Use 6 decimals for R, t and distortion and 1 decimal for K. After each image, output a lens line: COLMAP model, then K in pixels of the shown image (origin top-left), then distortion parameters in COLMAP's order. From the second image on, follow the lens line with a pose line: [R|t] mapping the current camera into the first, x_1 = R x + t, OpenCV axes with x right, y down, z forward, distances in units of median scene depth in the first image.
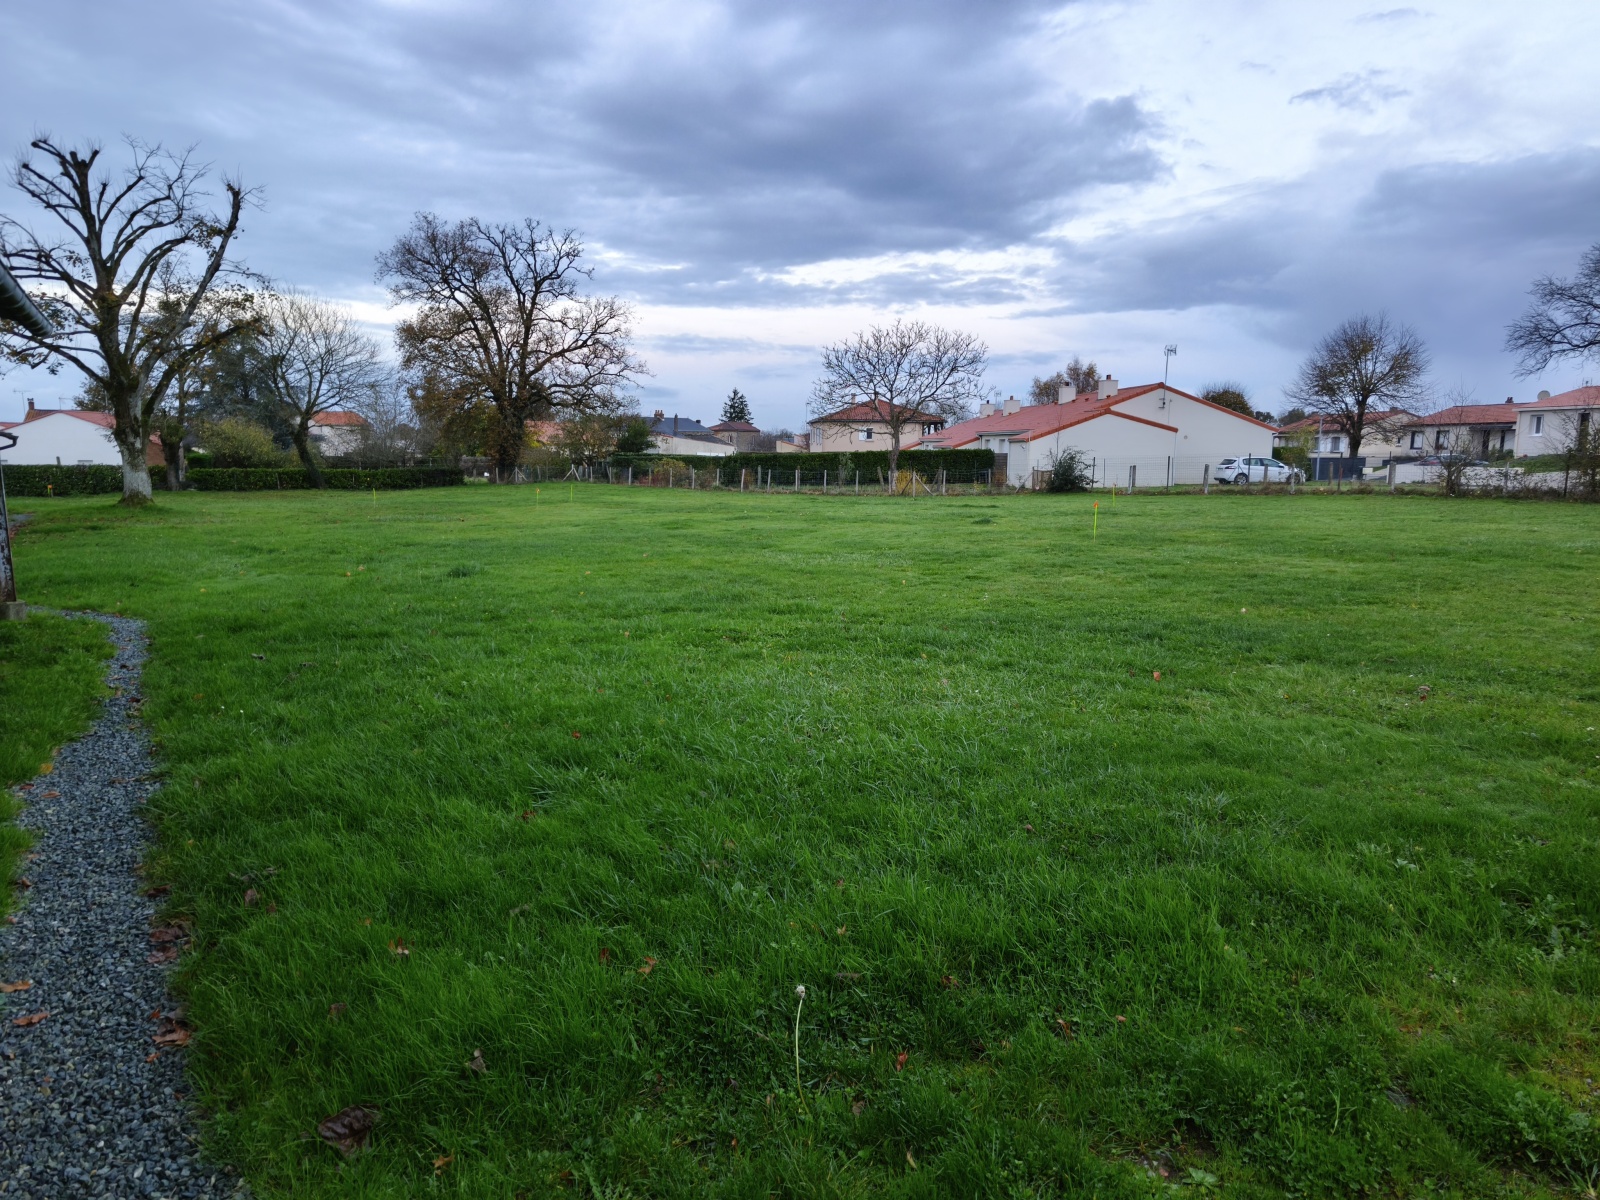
lens RADIAL K [[1045.0, 0, 795.7], [0, 1045.0, 597.2], [0, 0, 1]] dist [0.071318, -0.054018]
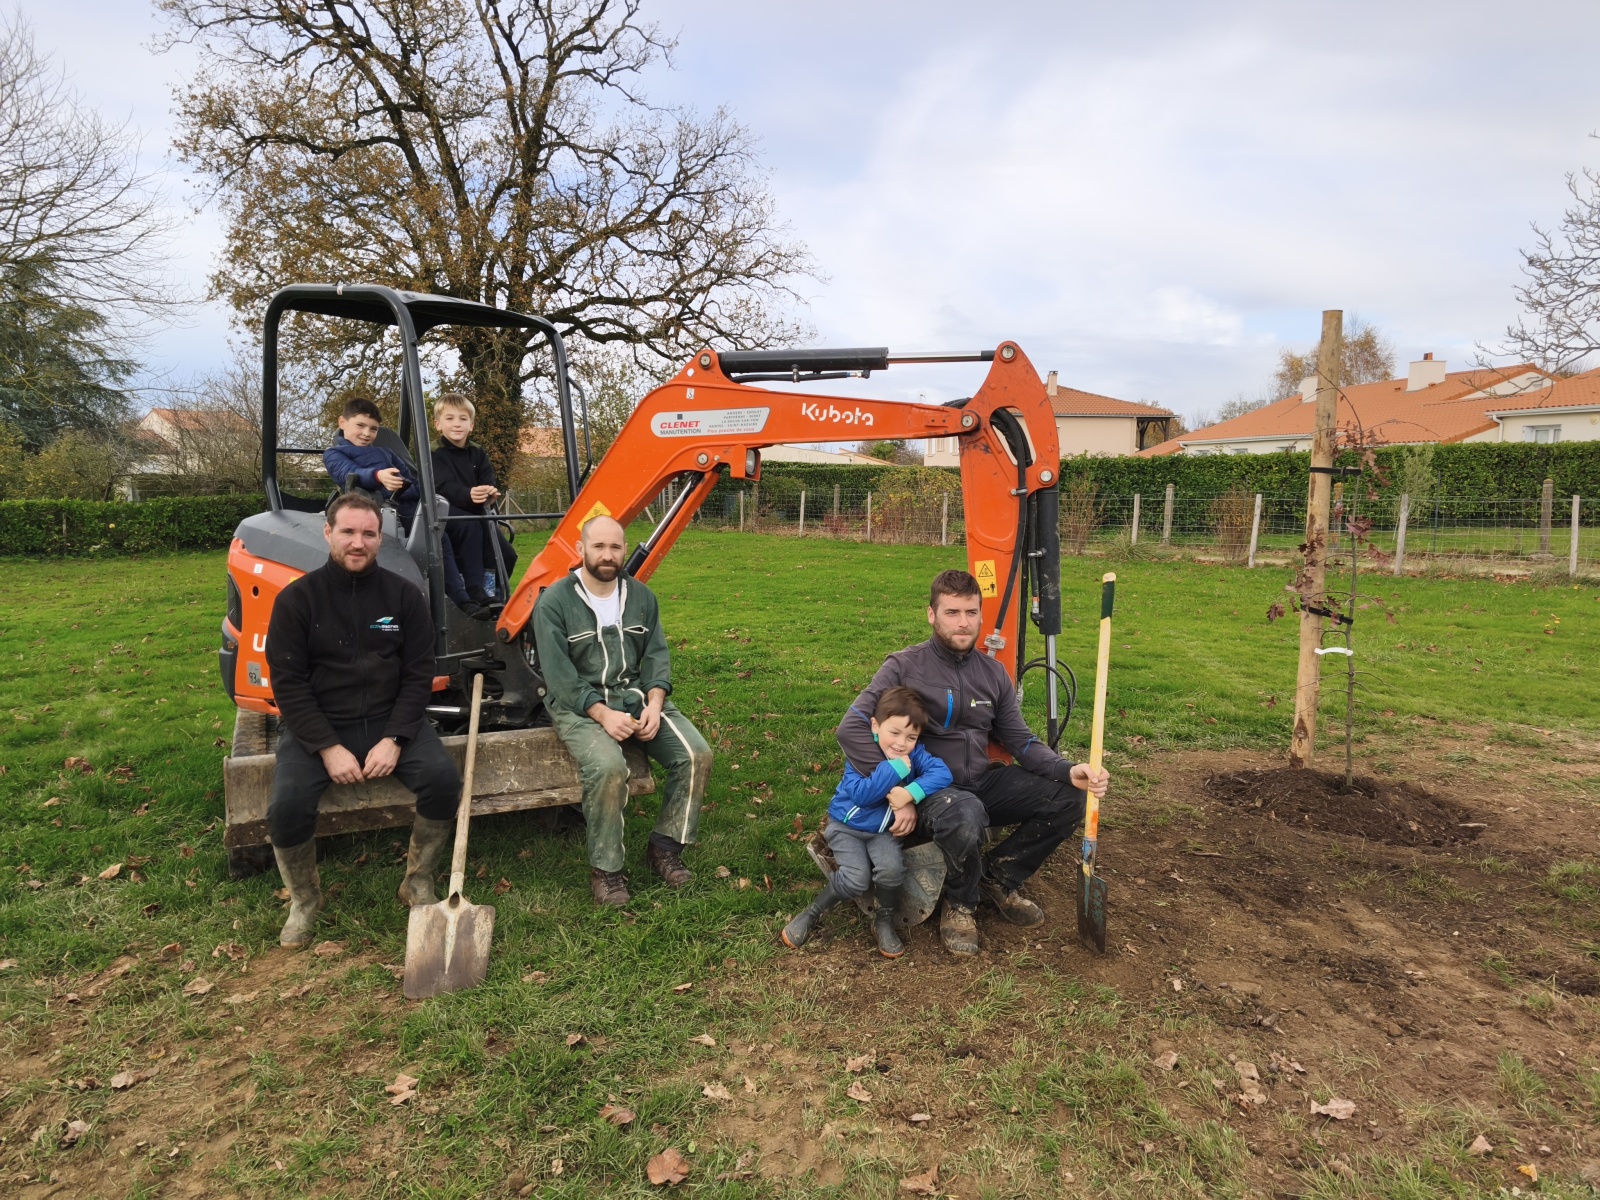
lens RADIAL K [[1045.0, 0, 795.5], [0, 1045.0, 609.3], [0, 0, 1]] dist [0.071318, -0.054018]
pose [[0.999106, -0.009603, 0.041179, -0.177952], [0.010071, 0.999887, -0.011175, -0.074746], [-0.041067, 0.011580, 0.999089, 0.607873]]
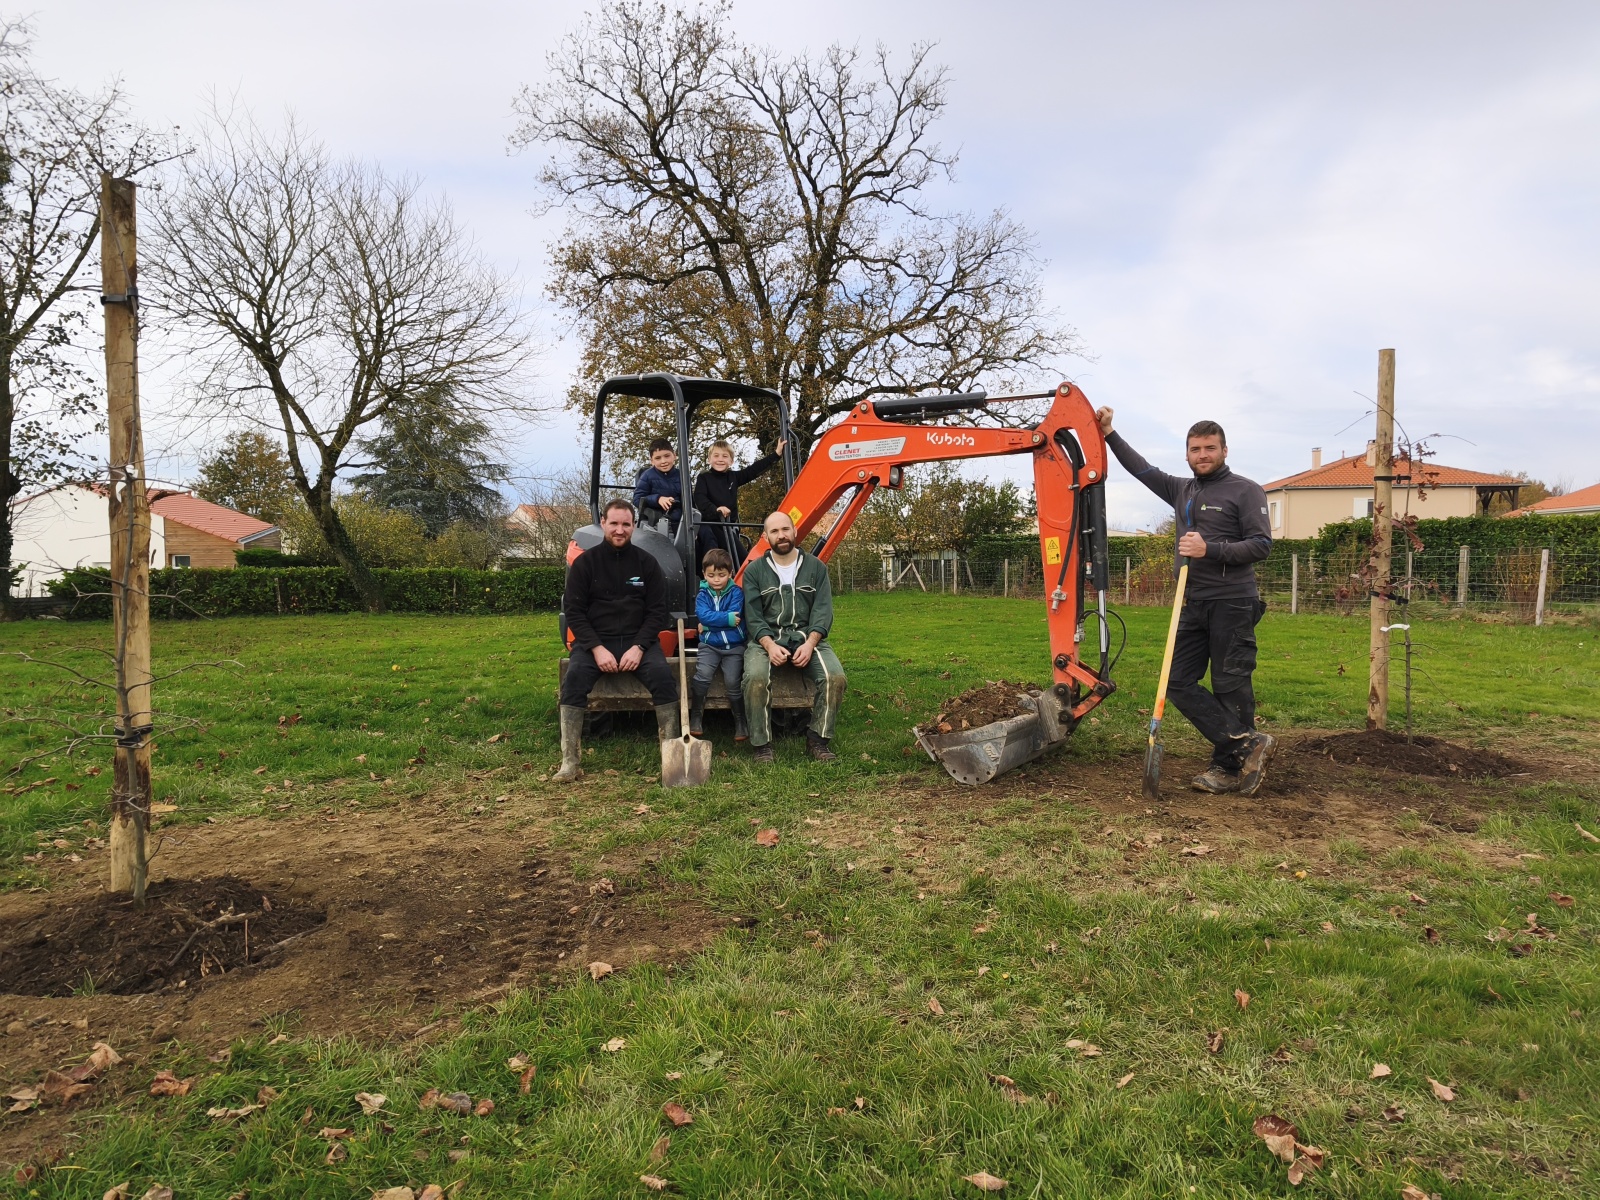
lens RADIAL K [[1045.0, 0, 800.2], [0, 1045.0, 605.8], [0, 0, 1]] dist [0.071318, -0.054018]
pose [[0.972982, -0.000851, -0.230878, -0.163858], [-0.021524, 0.995304, -0.094373, -0.063537], [0.229874, 0.096792, 0.968395, 0.580203]]
